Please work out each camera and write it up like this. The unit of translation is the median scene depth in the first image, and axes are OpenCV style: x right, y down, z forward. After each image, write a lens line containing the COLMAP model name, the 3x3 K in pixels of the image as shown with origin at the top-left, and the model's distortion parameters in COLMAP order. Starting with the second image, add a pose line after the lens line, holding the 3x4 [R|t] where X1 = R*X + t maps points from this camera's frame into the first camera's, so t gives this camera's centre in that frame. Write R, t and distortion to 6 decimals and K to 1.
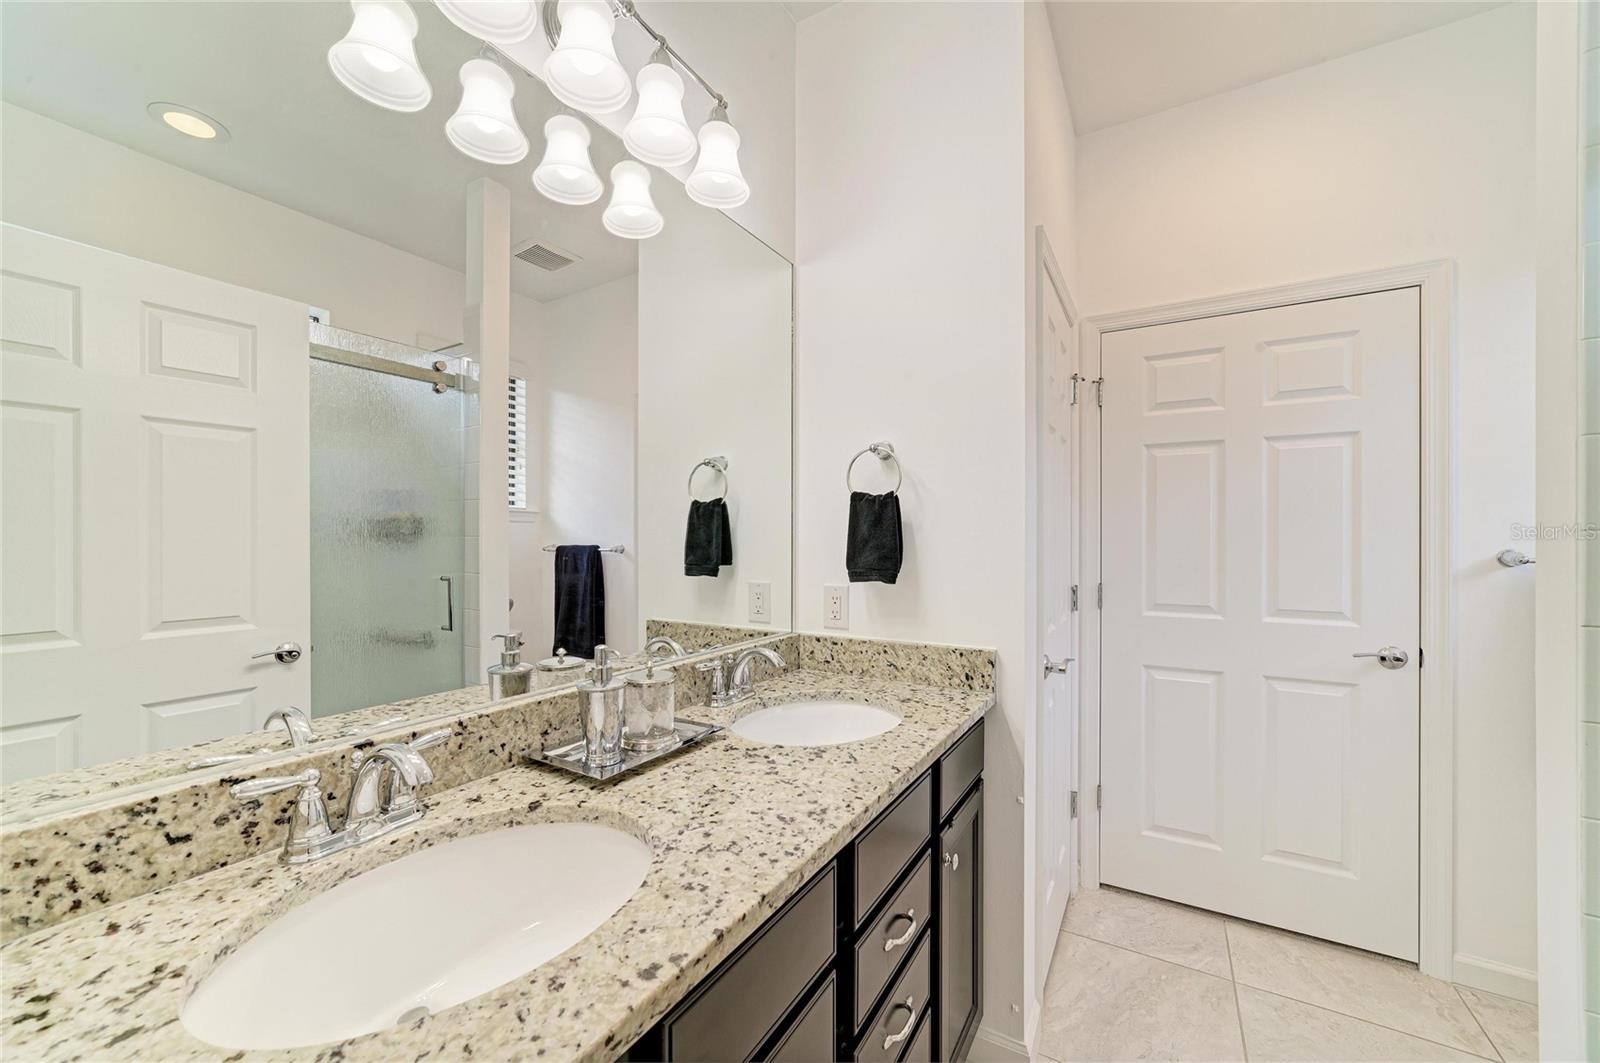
lens RADIAL K [[604.8, 0, 806.8], [0, 604.8, 539.2], [0, 0, 1]] dist [-0.003625, 0.000384]
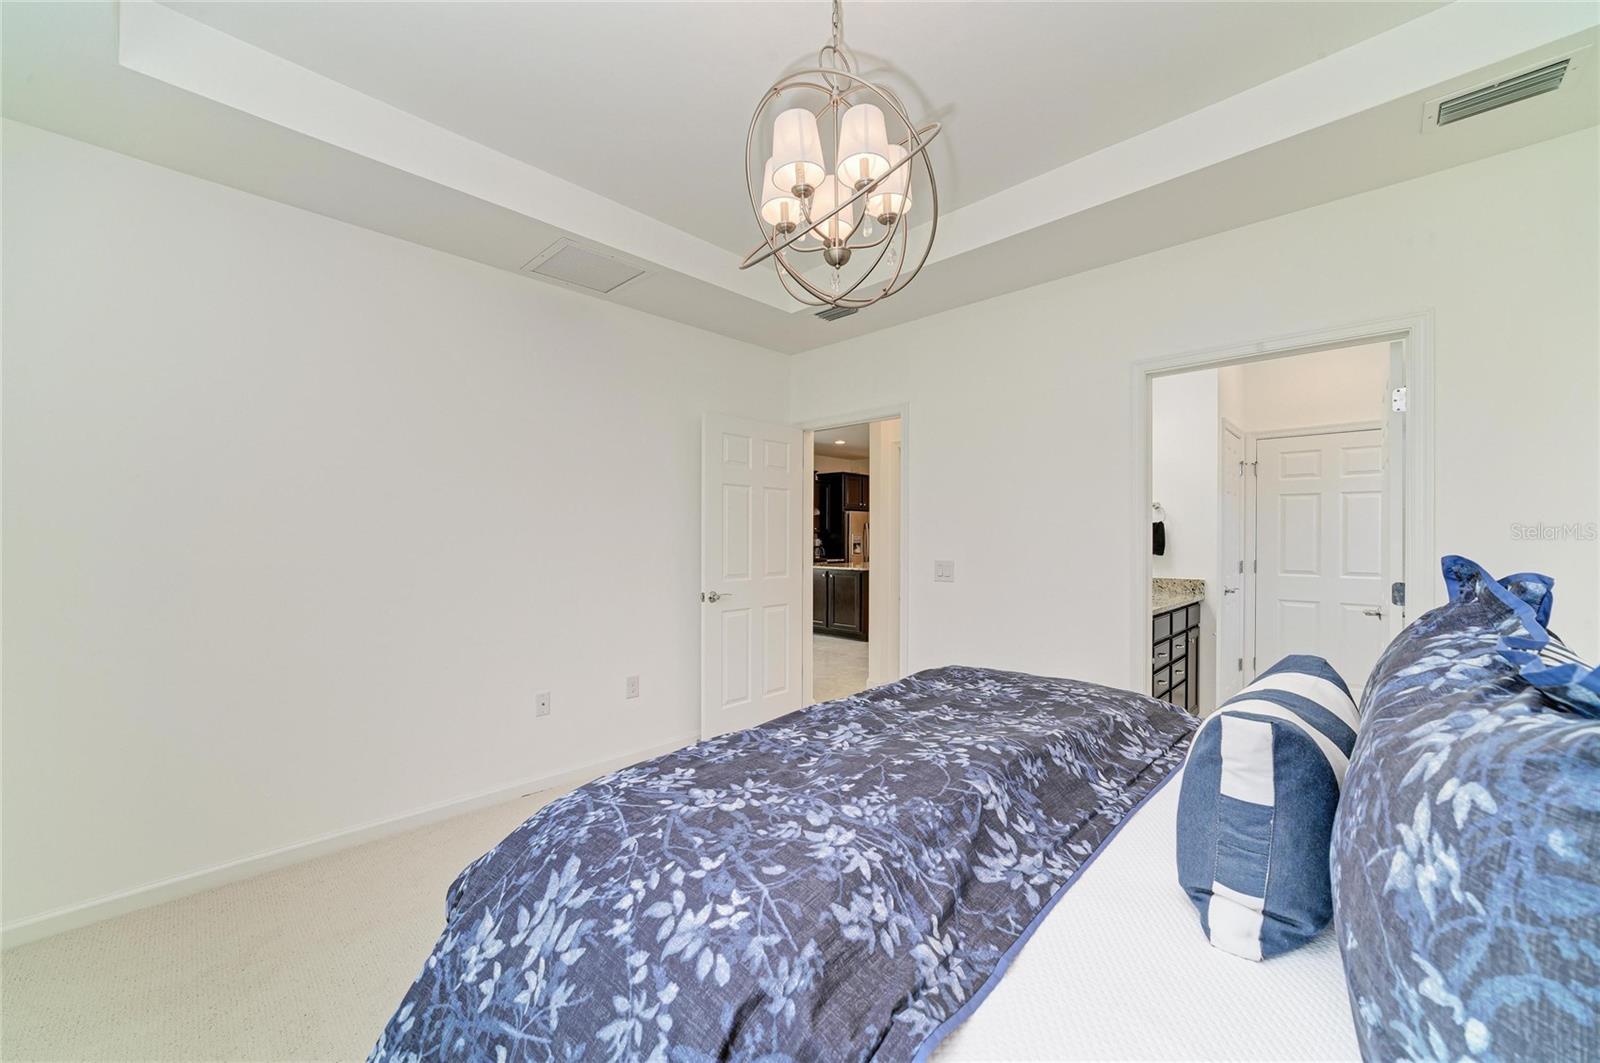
lens RADIAL K [[612.2, 0, 812.0], [0, 612.2, 542.7], [0, 0, 1]] dist [-0.022197, 0.008858]
pose [[0.972555, 0.001244, -0.232671, -0.542638], [-0.000133, 0.999989, 0.004789, 0.001786], [0.232674, -0.004627, 0.972544, -1.462553]]
